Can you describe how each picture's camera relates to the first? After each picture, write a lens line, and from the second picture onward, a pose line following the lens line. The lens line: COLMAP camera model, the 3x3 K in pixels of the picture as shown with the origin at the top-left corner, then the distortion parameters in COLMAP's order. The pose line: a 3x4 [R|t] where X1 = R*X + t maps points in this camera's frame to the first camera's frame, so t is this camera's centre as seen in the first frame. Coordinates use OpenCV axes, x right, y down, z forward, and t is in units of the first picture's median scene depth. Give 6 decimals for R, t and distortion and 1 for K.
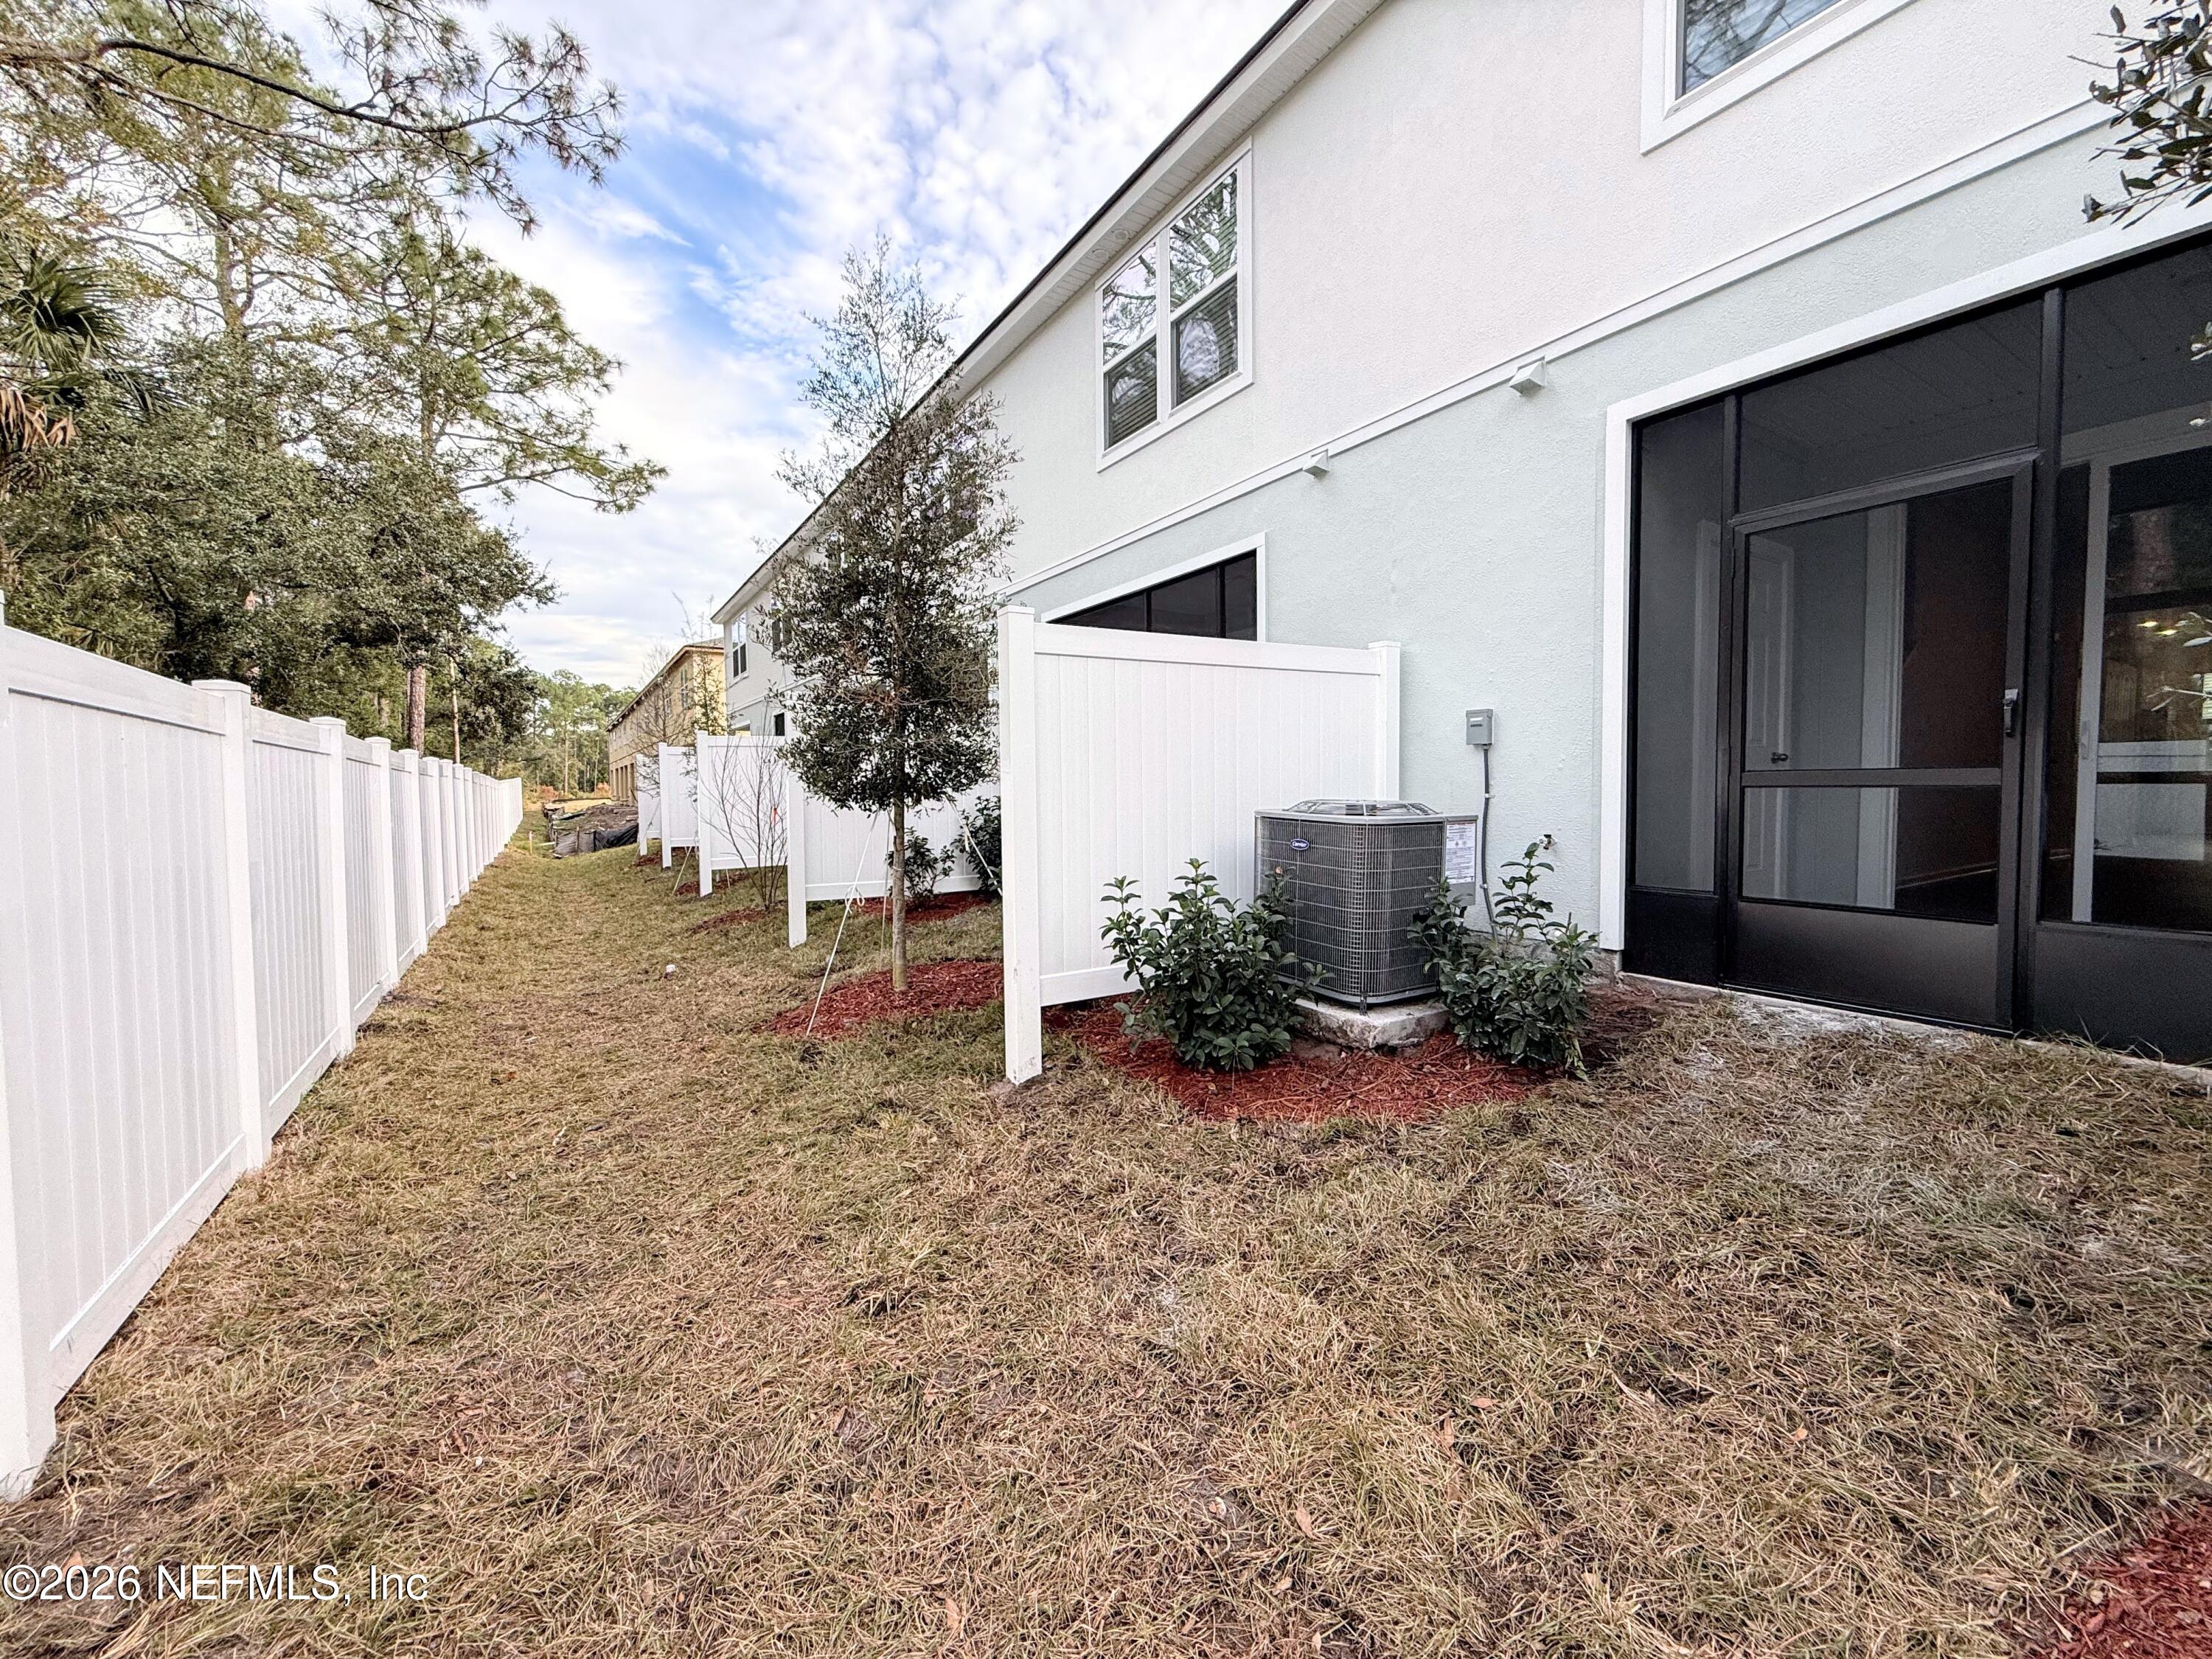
lens RADIAL K [[878.0, 0, 1103.3], [0, 878.0, 824.9], [0, 0, 1]] dist [-0.002315, 0.000865]
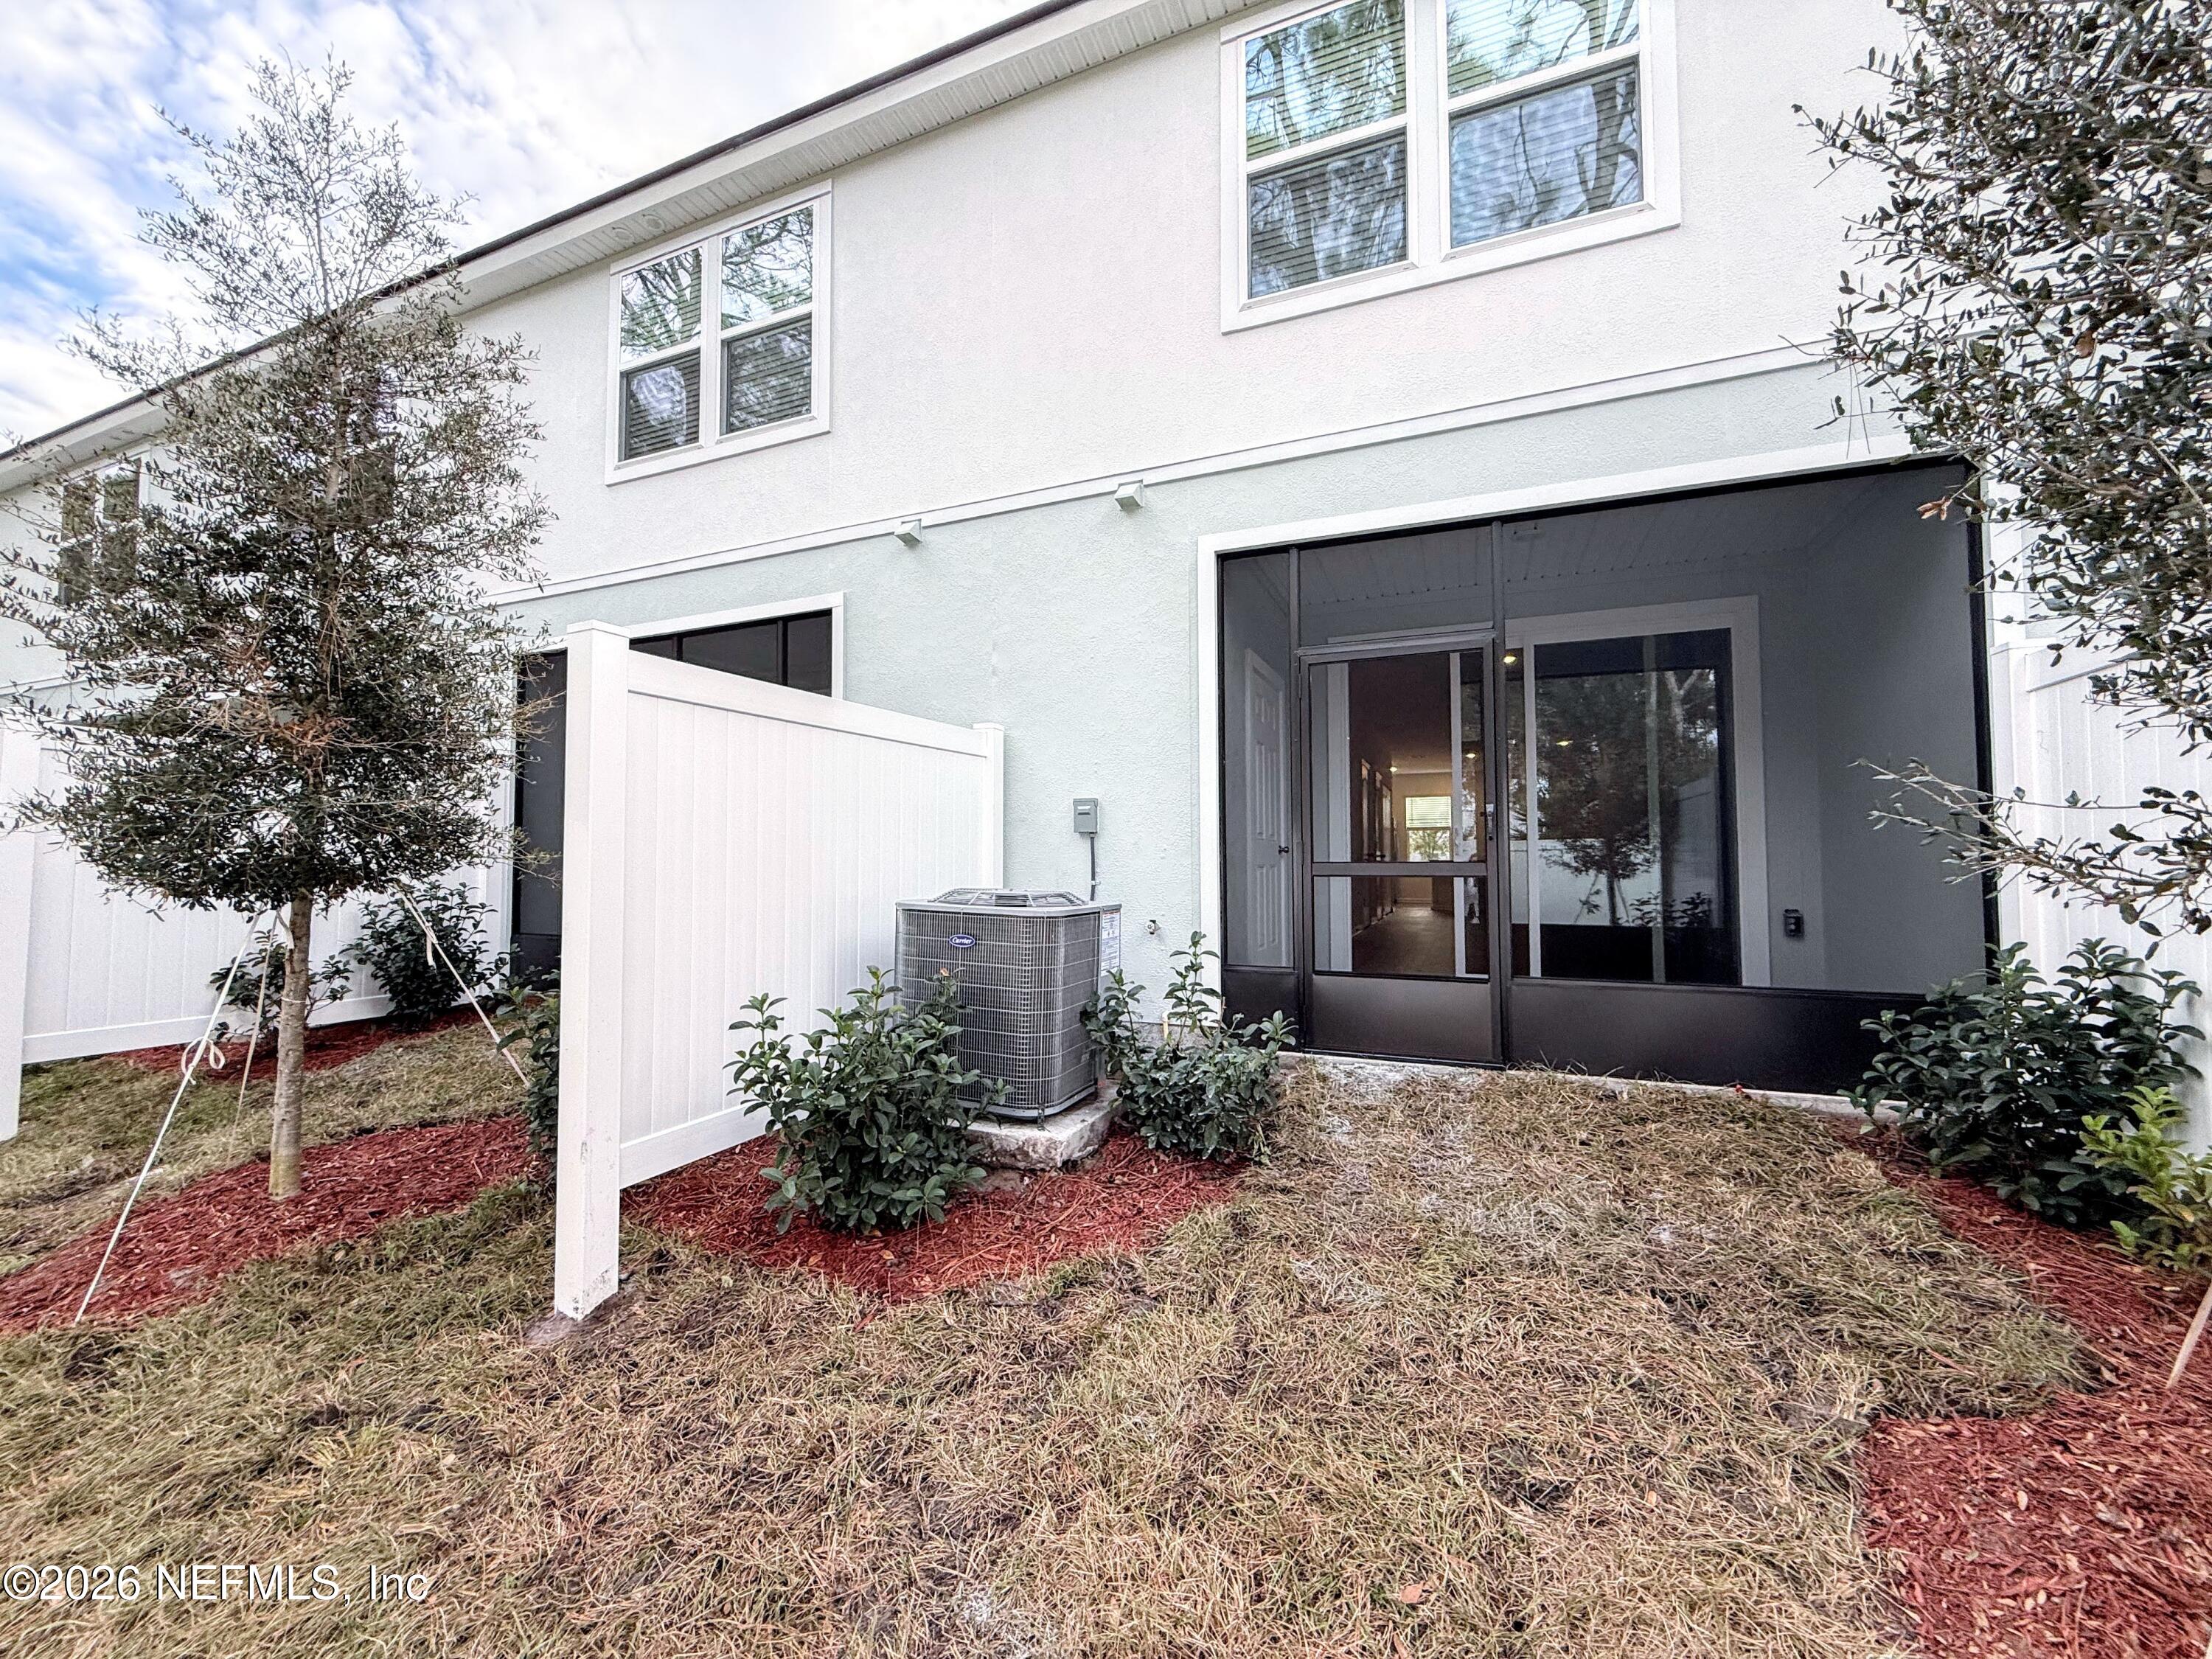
lens RADIAL K [[878.0, 0, 1113.7], [0, 878.0, 827.3], [0, 0, 1]] dist [-0.002315, 0.000865]
pose [[0.821608, 0.032393, 0.569131, -0.161790], [0.018837, 0.996296, -0.083900, -0.015105], [-0.569741, 0.079654, 0.817955, 0.195160]]
